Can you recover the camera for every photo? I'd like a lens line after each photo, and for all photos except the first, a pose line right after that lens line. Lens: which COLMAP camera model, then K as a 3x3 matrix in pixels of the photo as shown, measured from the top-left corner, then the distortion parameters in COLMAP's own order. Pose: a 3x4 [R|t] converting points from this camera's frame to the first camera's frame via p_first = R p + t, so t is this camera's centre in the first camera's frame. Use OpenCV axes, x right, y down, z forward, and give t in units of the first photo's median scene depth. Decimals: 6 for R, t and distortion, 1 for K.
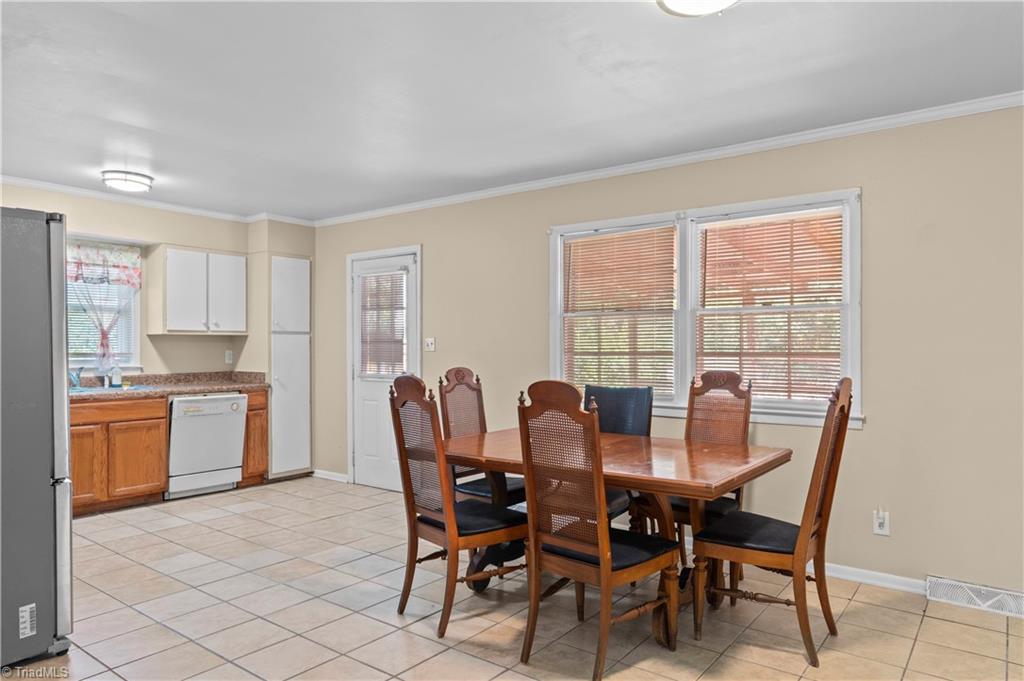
lens RADIAL K [[655.4, 0, 512.5], [0, 655.4, 345.8], [0, 0, 1]] dist [-0.000562, -0.000709]
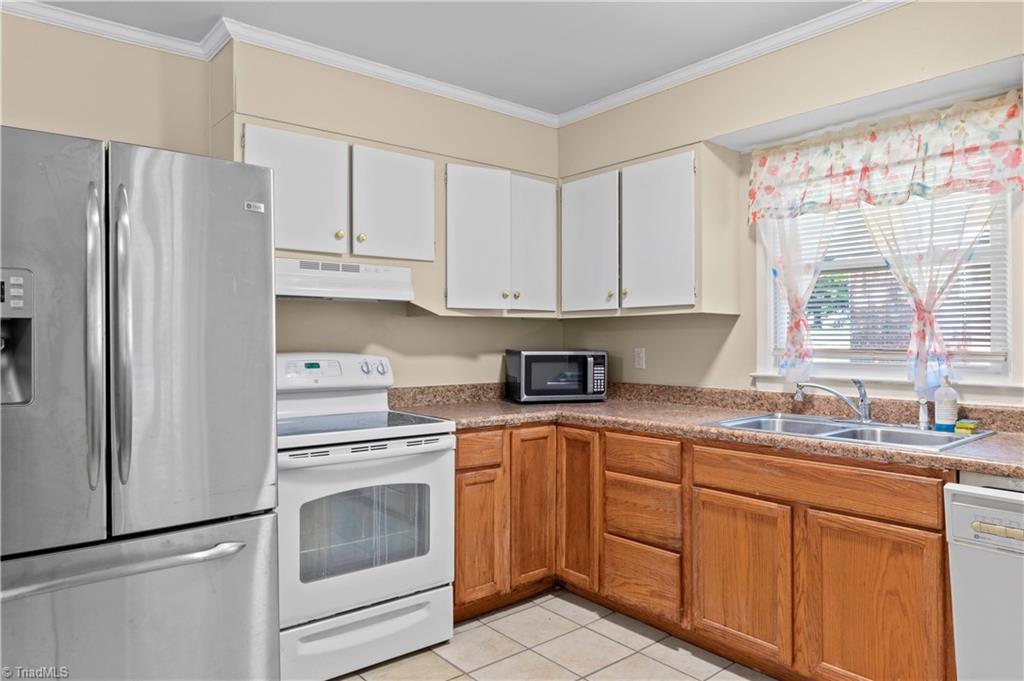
lens RADIAL K [[655.4, 0, 512.7], [0, 655.4, 339.8], [0, 0, 1]] dist [-0.000562, -0.000709]
pose [[-0.215812, -0.001174, -0.976434, -0.117630], [0.009364, 0.999951, -0.003272, 0.001316], [0.976390, -0.009850, -0.215791, 0.822256]]
